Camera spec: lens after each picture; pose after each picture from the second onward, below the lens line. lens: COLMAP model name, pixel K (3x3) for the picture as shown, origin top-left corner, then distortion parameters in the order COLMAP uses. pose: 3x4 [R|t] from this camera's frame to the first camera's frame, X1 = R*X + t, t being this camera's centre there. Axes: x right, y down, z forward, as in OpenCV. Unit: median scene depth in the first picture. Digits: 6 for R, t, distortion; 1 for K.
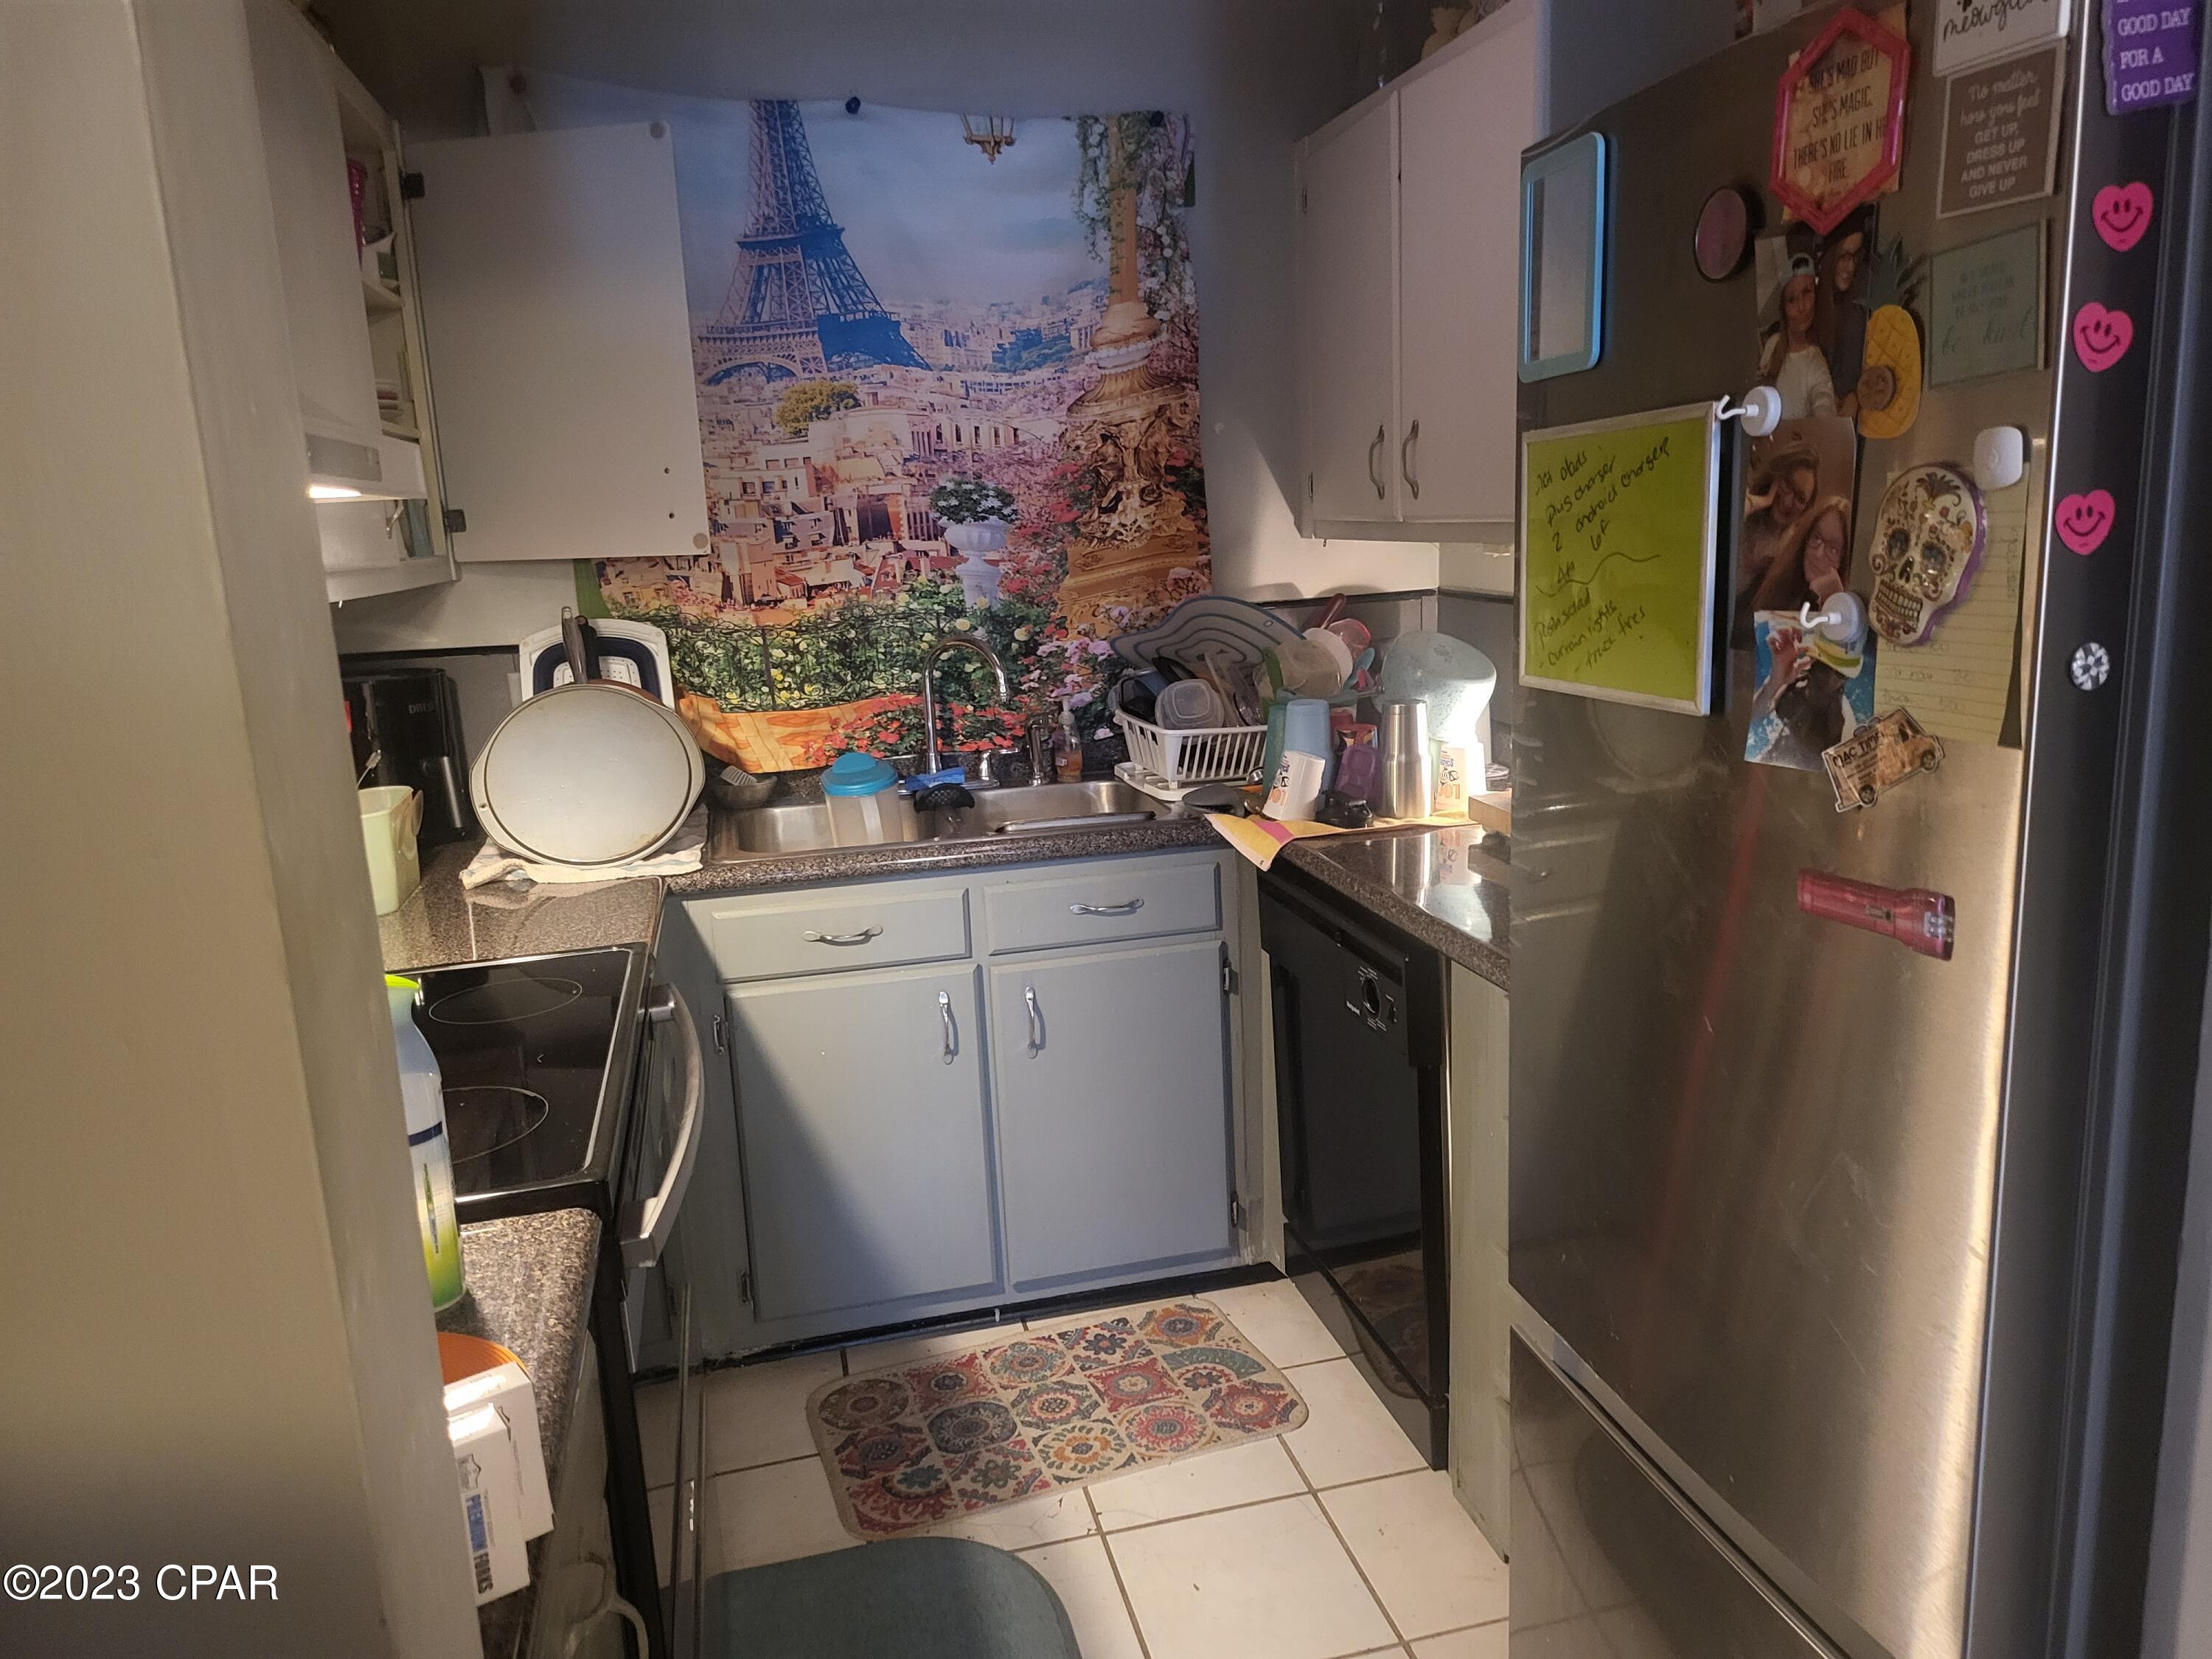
lens RADIAL K [[1528.7, 0, 1111.9], [0, 1528.7, 818.1], [0, 0, 1]] dist [0.040069, 0.000910]
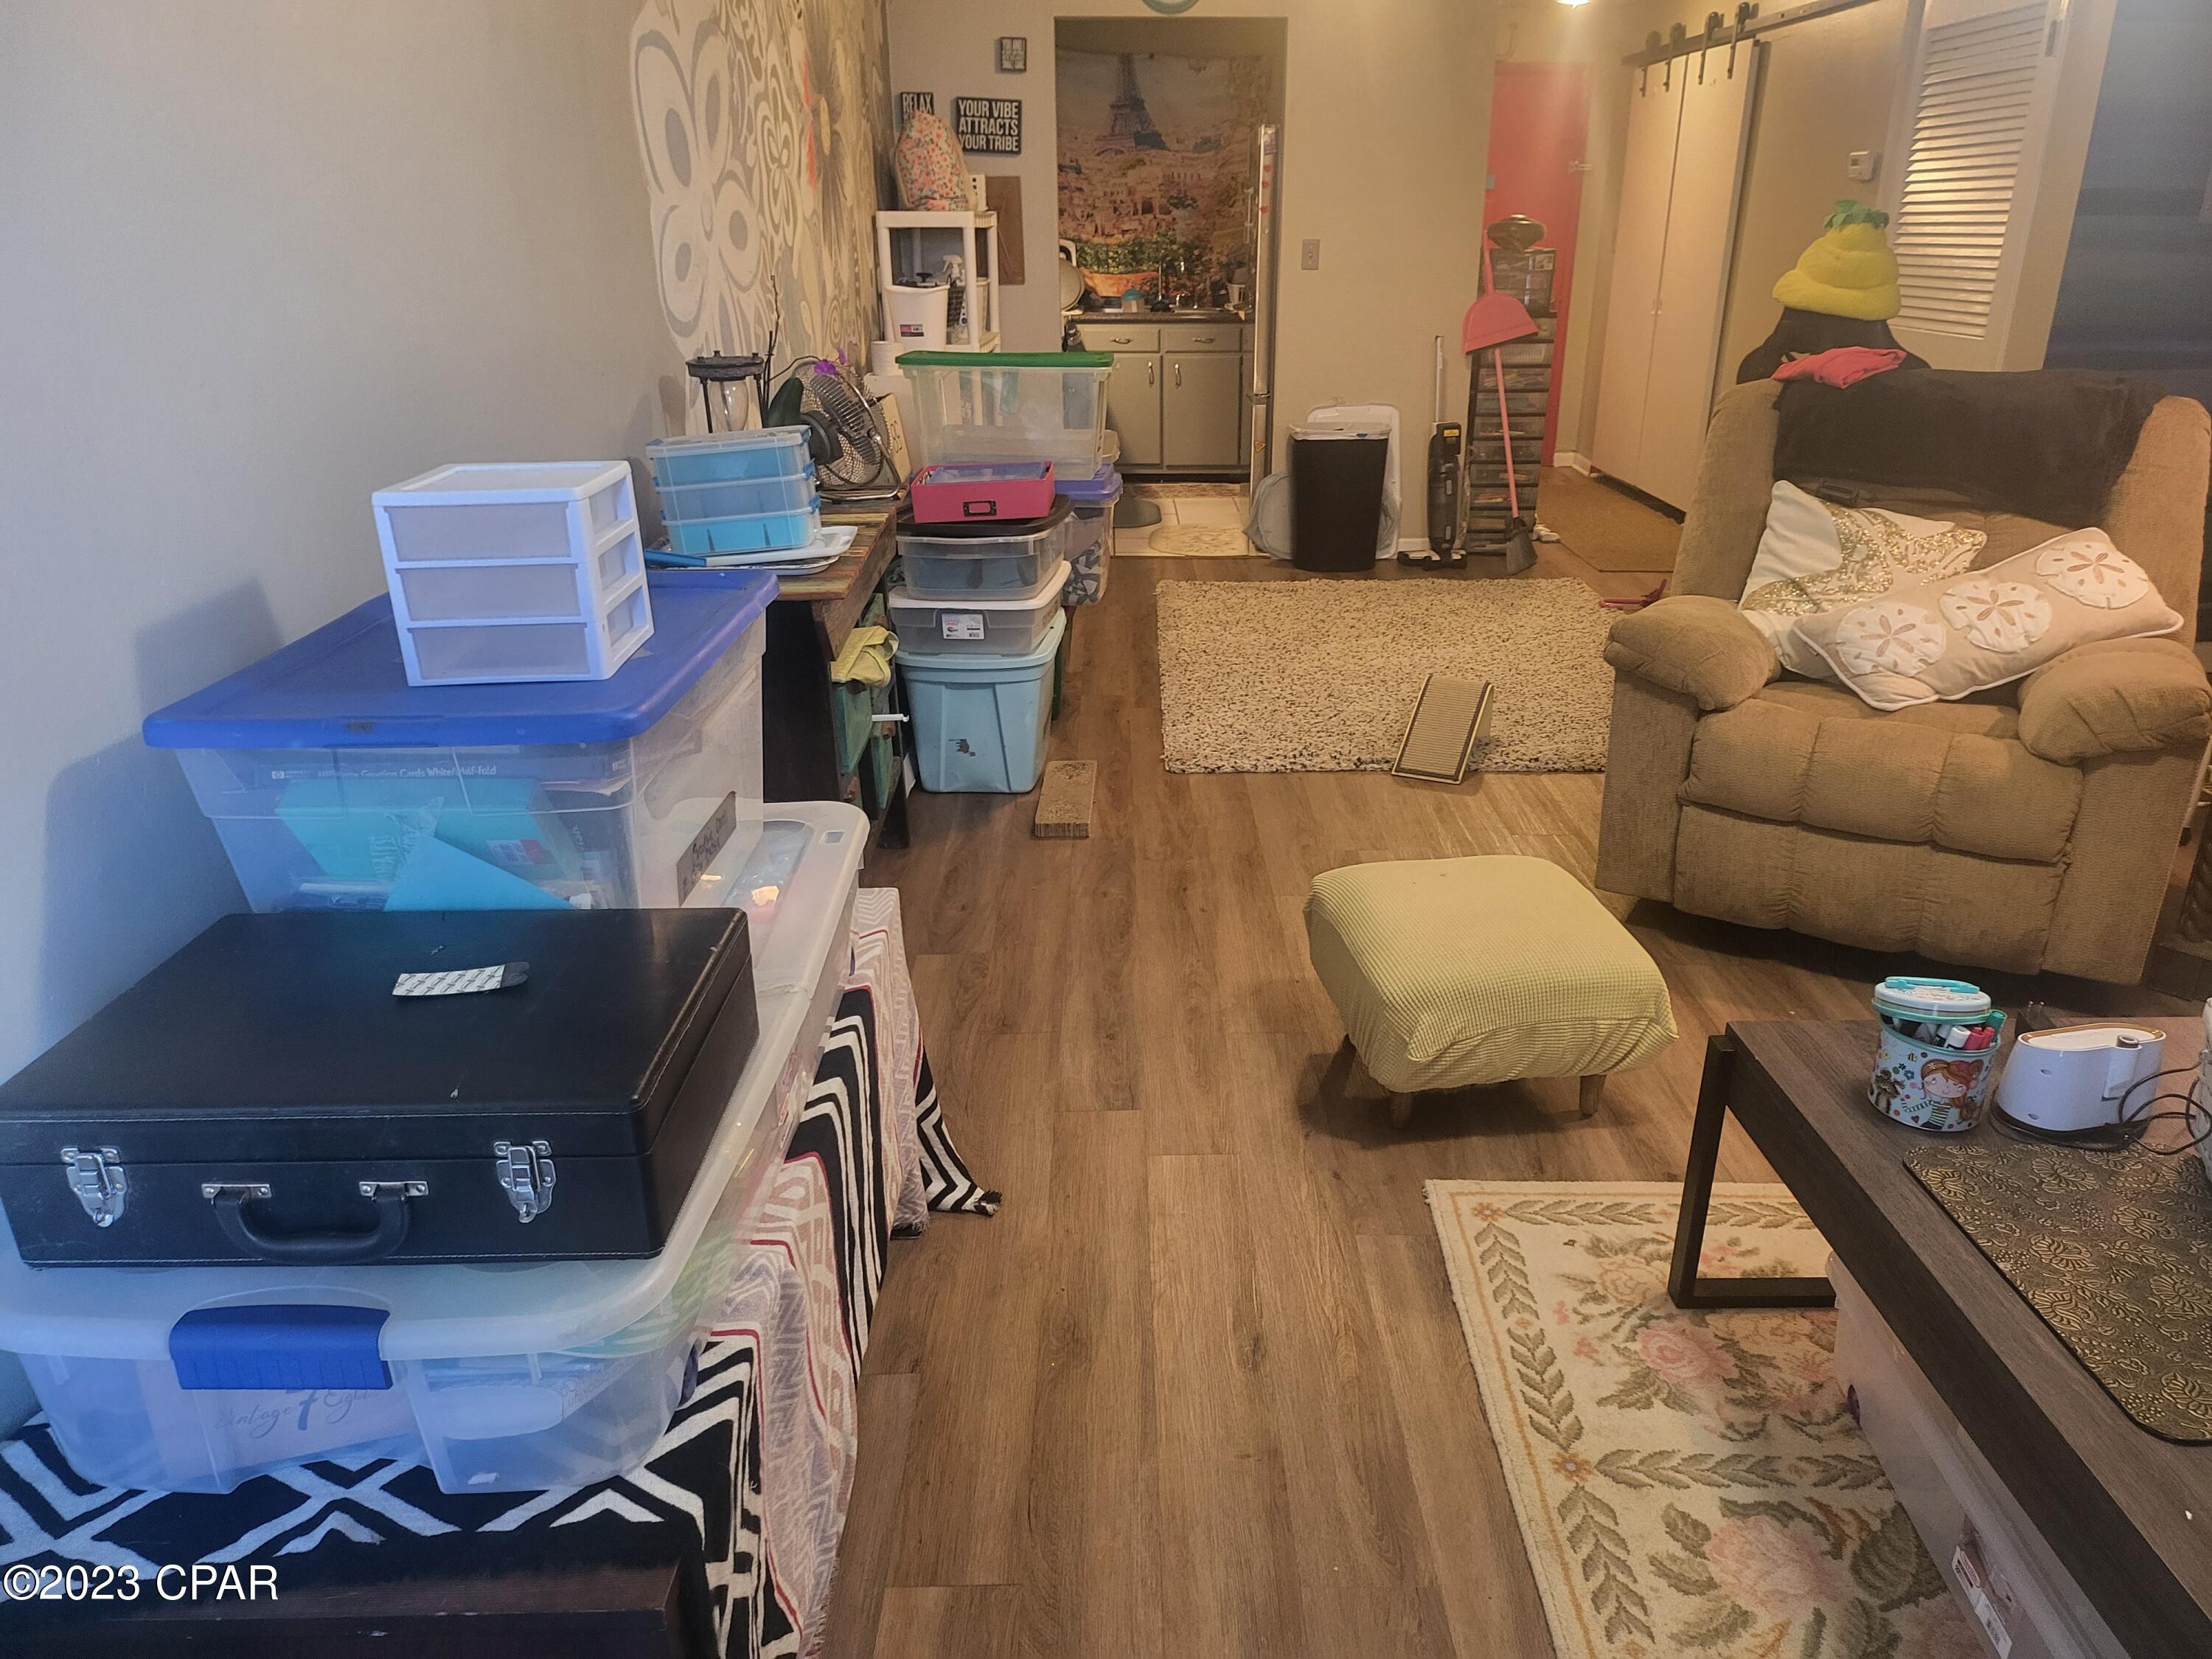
lens RADIAL K [[1528.7, 0, 1110.9], [0, 1528.7, 841.6], [0, 0, 1]] dist [0.040069, 0.000910]
pose [[0.969408, 0.124194, -0.211716, 0.546788], [-0.083499, 0.977963, 0.191354, 0.431141], [0.230816, -0.167822, 0.958415, -2.020106]]
